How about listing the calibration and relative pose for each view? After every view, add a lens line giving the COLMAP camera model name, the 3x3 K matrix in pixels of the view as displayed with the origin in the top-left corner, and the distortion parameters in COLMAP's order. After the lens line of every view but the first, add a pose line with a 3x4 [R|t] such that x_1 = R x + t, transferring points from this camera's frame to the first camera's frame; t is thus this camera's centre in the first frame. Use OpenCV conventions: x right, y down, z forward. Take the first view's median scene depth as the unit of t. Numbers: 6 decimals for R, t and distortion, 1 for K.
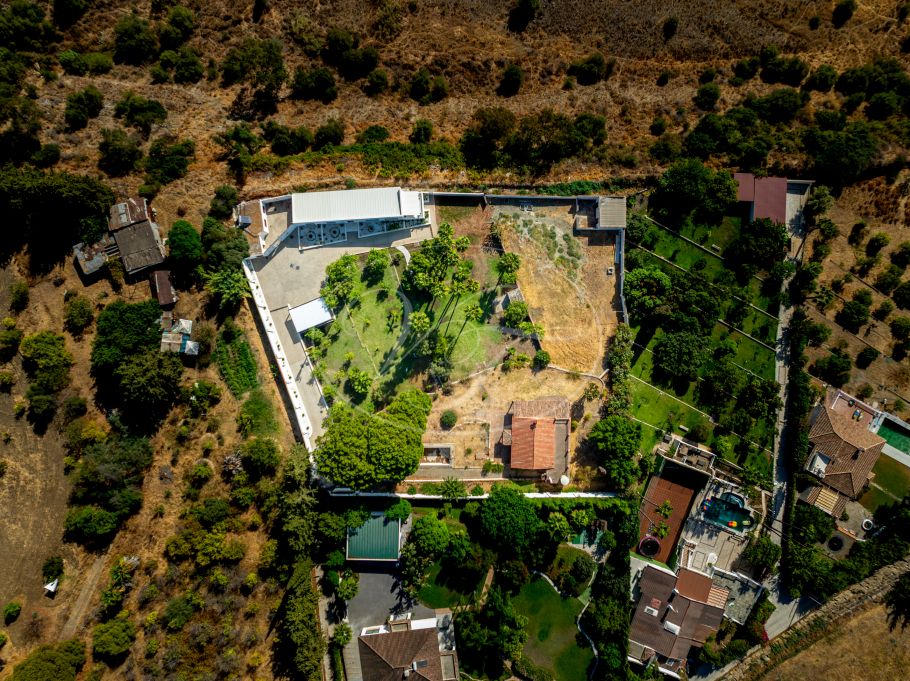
lens RADIAL K [[659.2, 0, 456.9], [0, 659.2, 339.9], [0, 0, 1]] dist [-0.062687, 0.028082]
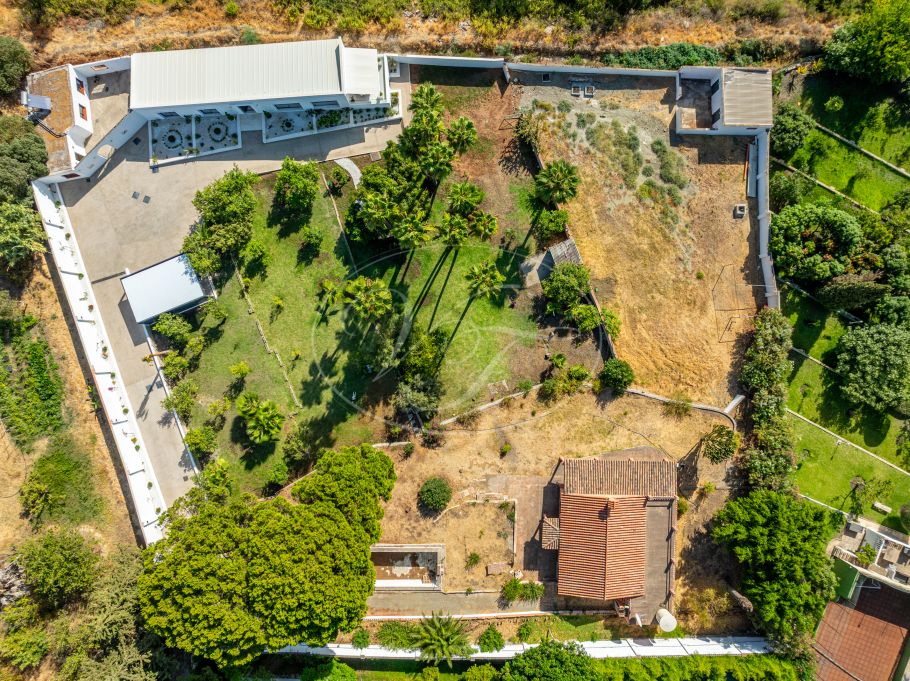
lens RADIAL K [[659.2, 0, 455.9], [0, 659.2, 339.8], [0, 0, 1]] dist [-0.062687, 0.028082]
pose [[0.999947, 0.002868, -0.009901, 0.008414], [-0.002899, 0.999991, -0.003088, 0.002630], [0.009892, 0.003117, 0.999946, 0.487349]]
